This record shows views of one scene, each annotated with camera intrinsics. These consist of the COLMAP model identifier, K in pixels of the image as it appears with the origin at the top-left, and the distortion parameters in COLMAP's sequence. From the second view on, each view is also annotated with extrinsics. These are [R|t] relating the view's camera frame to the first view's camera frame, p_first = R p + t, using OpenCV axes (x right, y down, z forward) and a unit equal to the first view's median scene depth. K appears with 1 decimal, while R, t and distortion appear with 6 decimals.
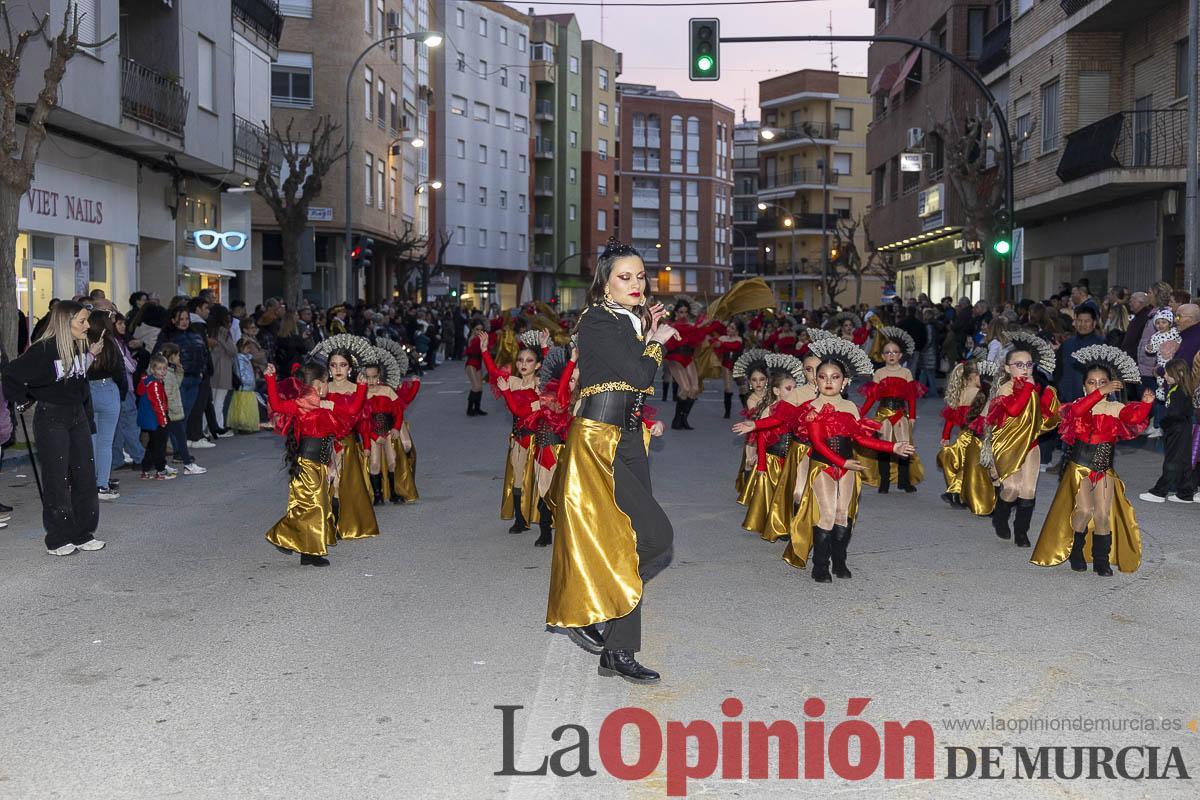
lens RADIAL K [[1532.2, 0, 599.5], [0, 1532.2, 397.6], [0, 0, 1]] dist [0.018267, 0.037175]
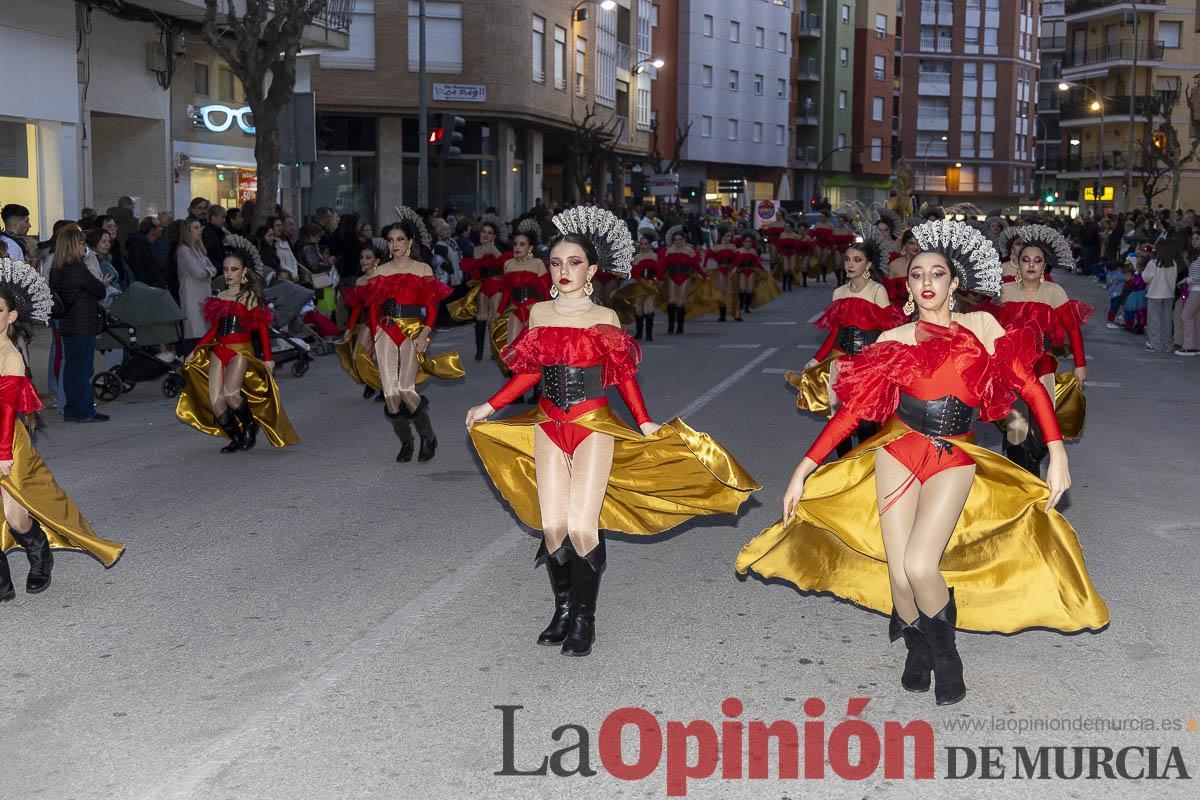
lens RADIAL K [[1559.4, 0, 602.0], [0, 1559.4, 398.3], [0, 0, 1]] dist [0.017658, -0.004956]
pose [[0.981905, 0.025855, -0.187600, 0.022153], [-0.014016, 0.997841, 0.064162, -0.007715], [0.188854, -0.060372, 0.980148, 0.110903]]
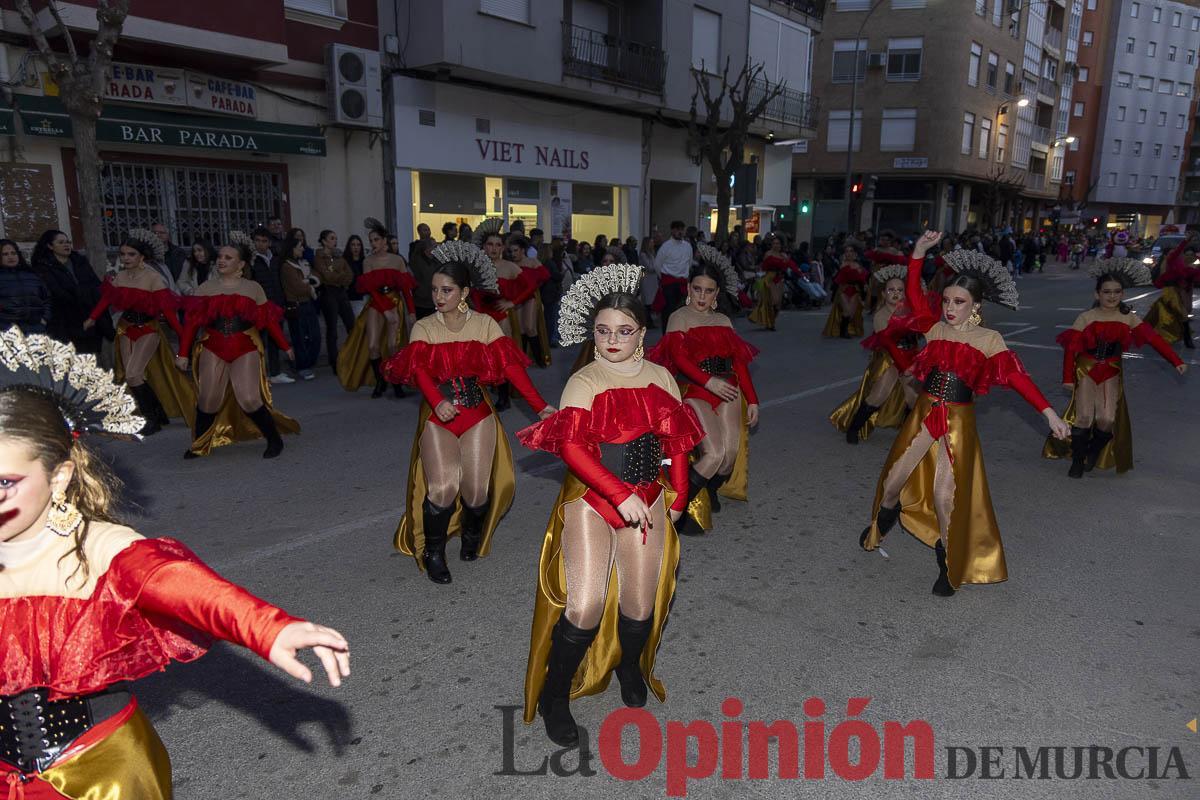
lens RADIAL K [[807.7, 0, 605.1], [0, 807.7, 400.9], [0, 0, 1]] dist [0.006147, 0.001843]
pose [[0.767854, 0.131129, -0.627061, 0.041638], [-0.038475, 0.986500, 0.159179, -0.009004], [0.639469, -0.098100, 0.762533, 0.142885]]
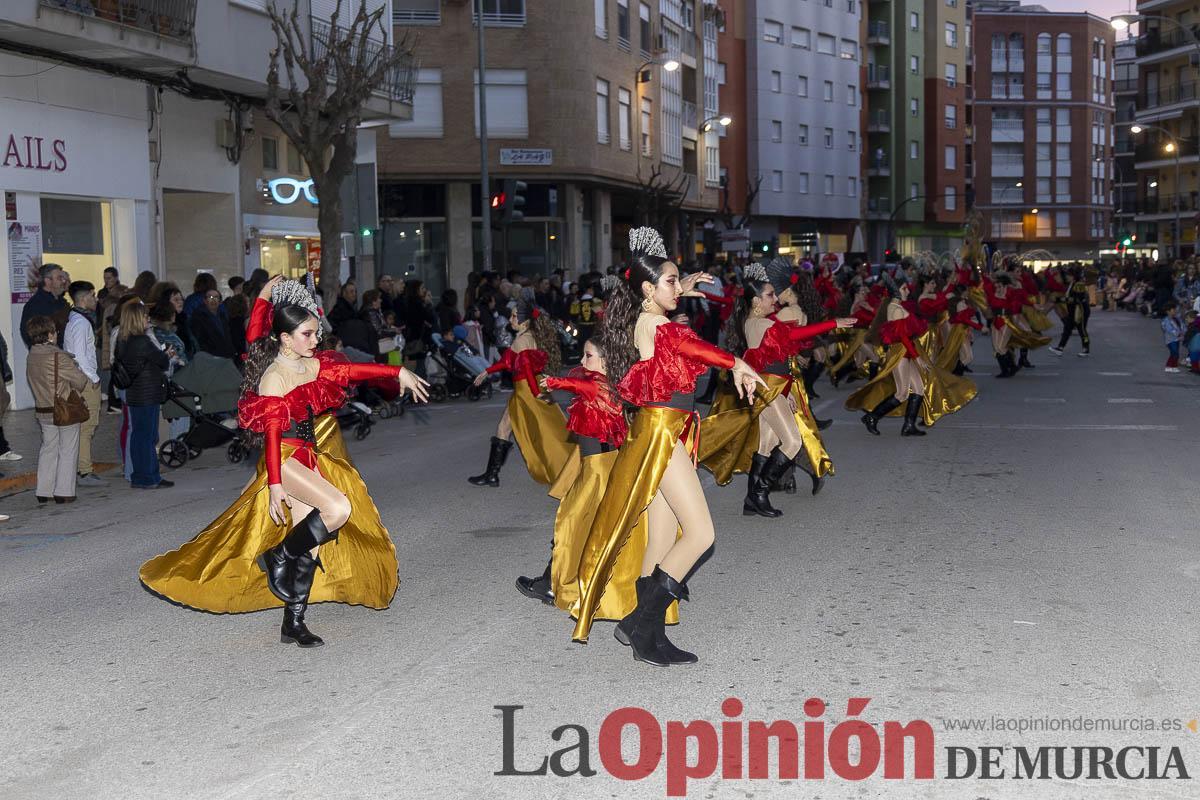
lens RADIAL K [[1559.4, 0, 602.0], [0, 1559.4, 398.3], [0, 0, 1]] dist [0.017658, -0.004956]
pose [[0.970780, -0.006795, -0.239874, 0.025747], [0.013778, 0.999528, 0.027448, -0.007720], [0.239574, -0.029951, 0.970416, 0.109159]]
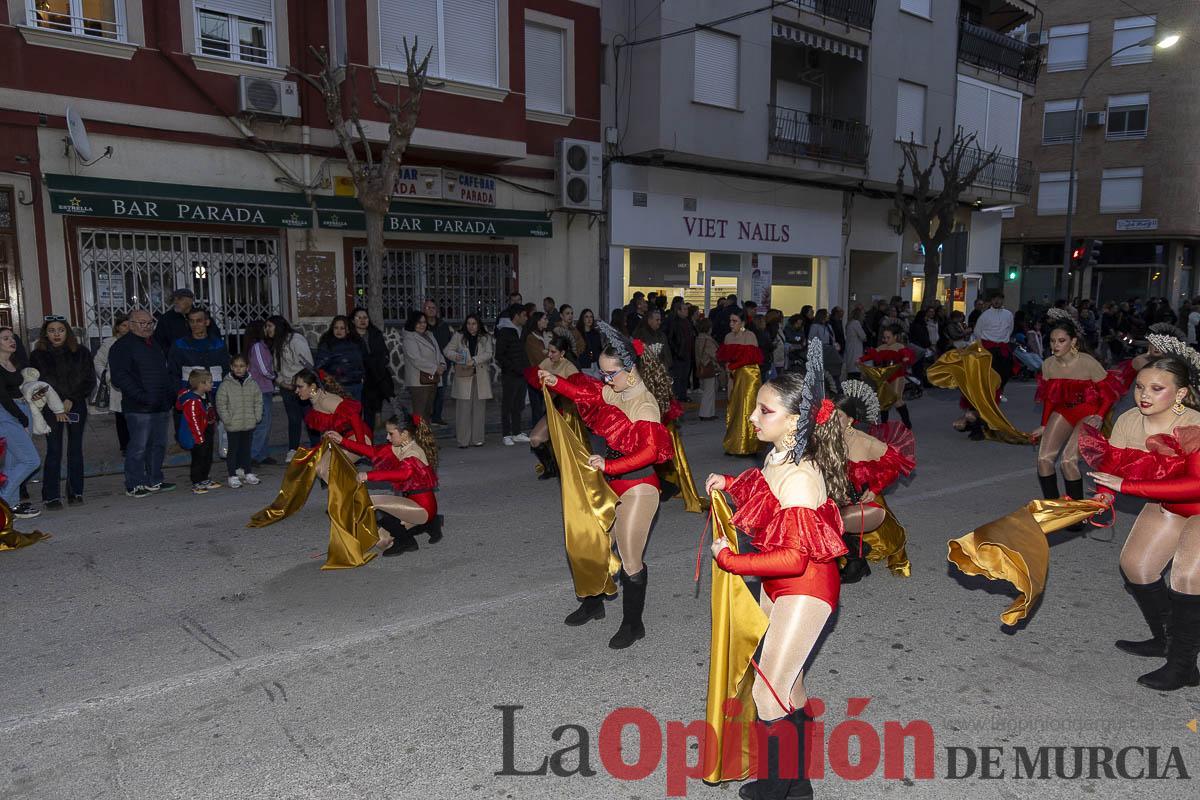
lens RADIAL K [[809.2, 0, 602.5], [0, 809.2, 400.2], [0, 0, 1]] dist [0.005481, 0.003426]
pose [[0.611077, 0.089223, -0.786527, 0.041111], [-0.037923, 0.995786, 0.083498, -0.009011], [0.790662, -0.021196, 0.611885, 0.135027]]
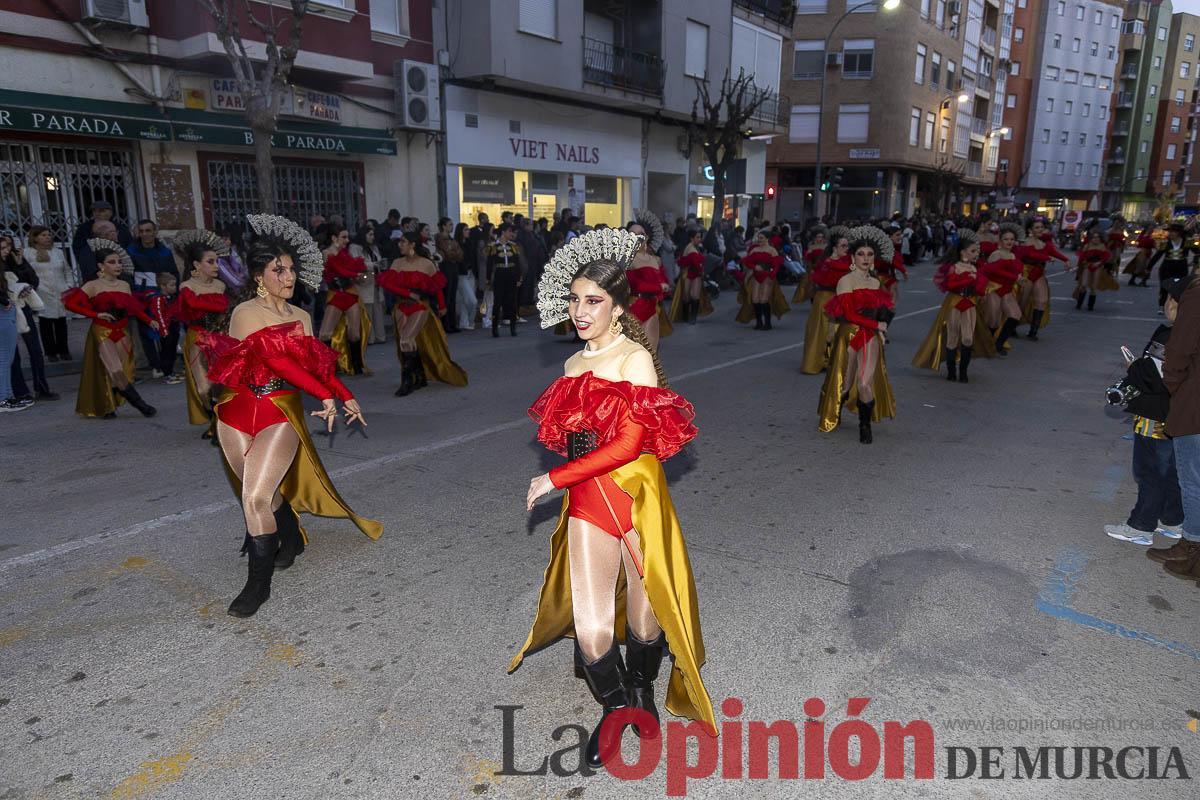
lens RADIAL K [[804.5, 0, 602.6], [0, 804.5, 401.2], [0, 0, 1]] dist [0.006917, -0.000286]
pose [[0.805540, 0.128121, -0.578524, 0.046840], [-0.030761, 0.984070, 0.175103, -0.007242], [0.591742, -0.123256, 0.796649, 0.108638]]
